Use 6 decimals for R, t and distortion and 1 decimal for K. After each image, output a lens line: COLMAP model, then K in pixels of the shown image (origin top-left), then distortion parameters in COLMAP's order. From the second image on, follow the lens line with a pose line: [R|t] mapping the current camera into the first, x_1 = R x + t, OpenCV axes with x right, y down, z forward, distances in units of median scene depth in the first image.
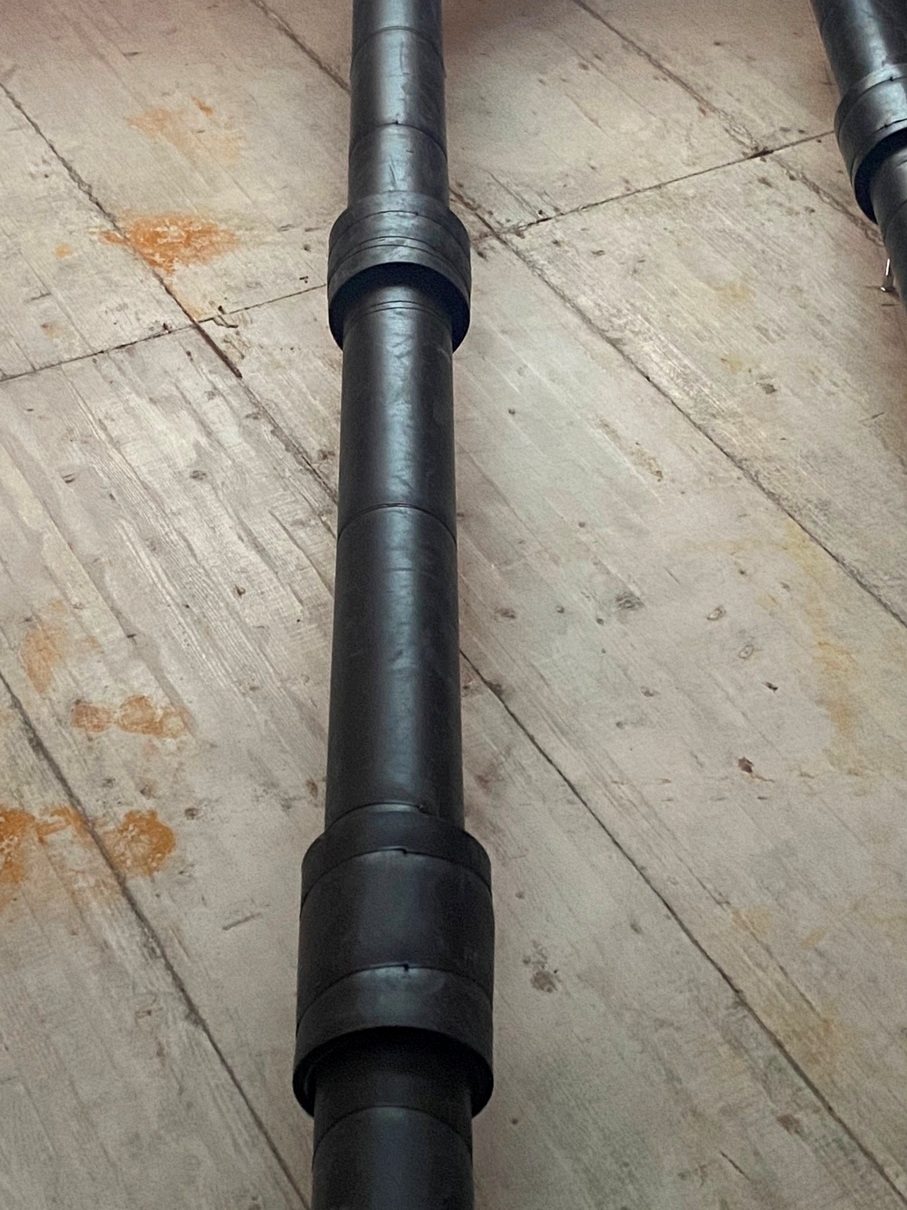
lens RADIAL K [[2178.0, 0, 453.5], [0, 2178.0, 605.0], [0, 0, 1]] dist [0.261331, -1.625920]
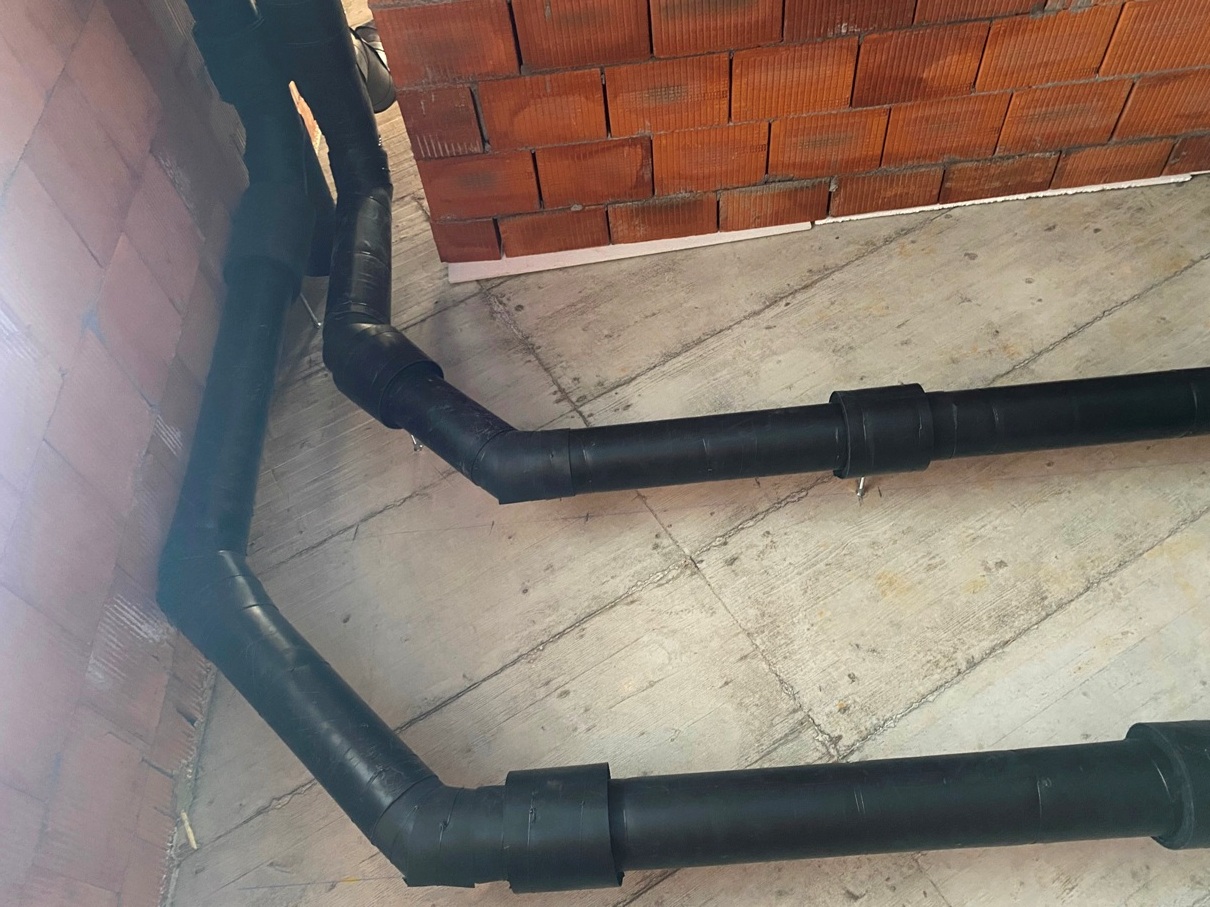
lens RADIAL K [[921.6, 0, 605.0], [0, 921.6, 453.5], [0, 0, 1]] dist [0.097949, -0.146191]
pose [[-0.035461, -0.812505, 0.581875, -0.160241], [0.731697, 0.375477, 0.568891, -0.717056], [-0.680707, 0.445929, 0.581193, 0.825503]]
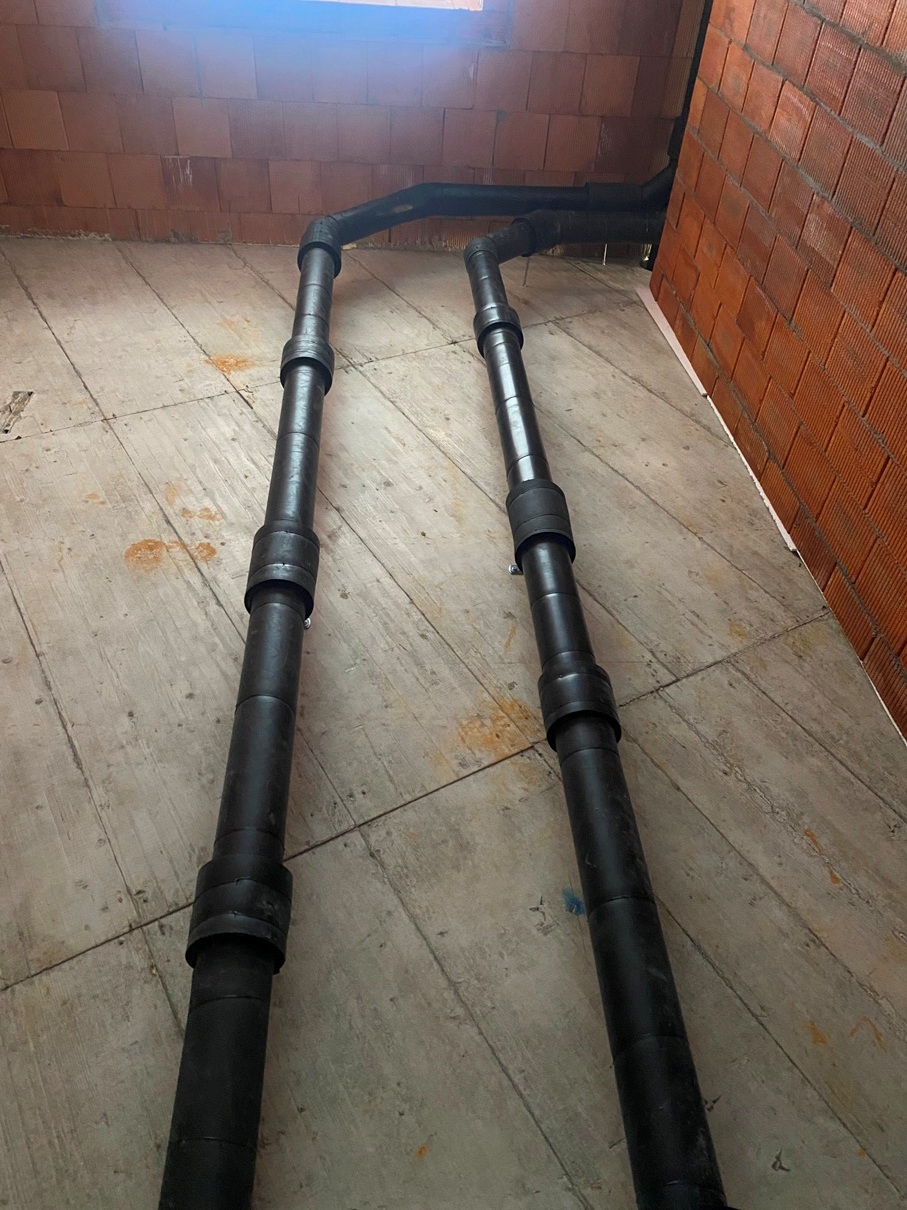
lens RADIAL K [[921.6, 0, 453.5], [0, 921.6, 605.0], [0, 0, 1]] dist [0.097949, -0.146191]
pose [[0.997481, 0.015877, 0.069139, 0.079344], [-0.015833, 0.999874, -0.001195, 0.144422], [-0.069150, 0.000097, 0.997606, -0.170669]]
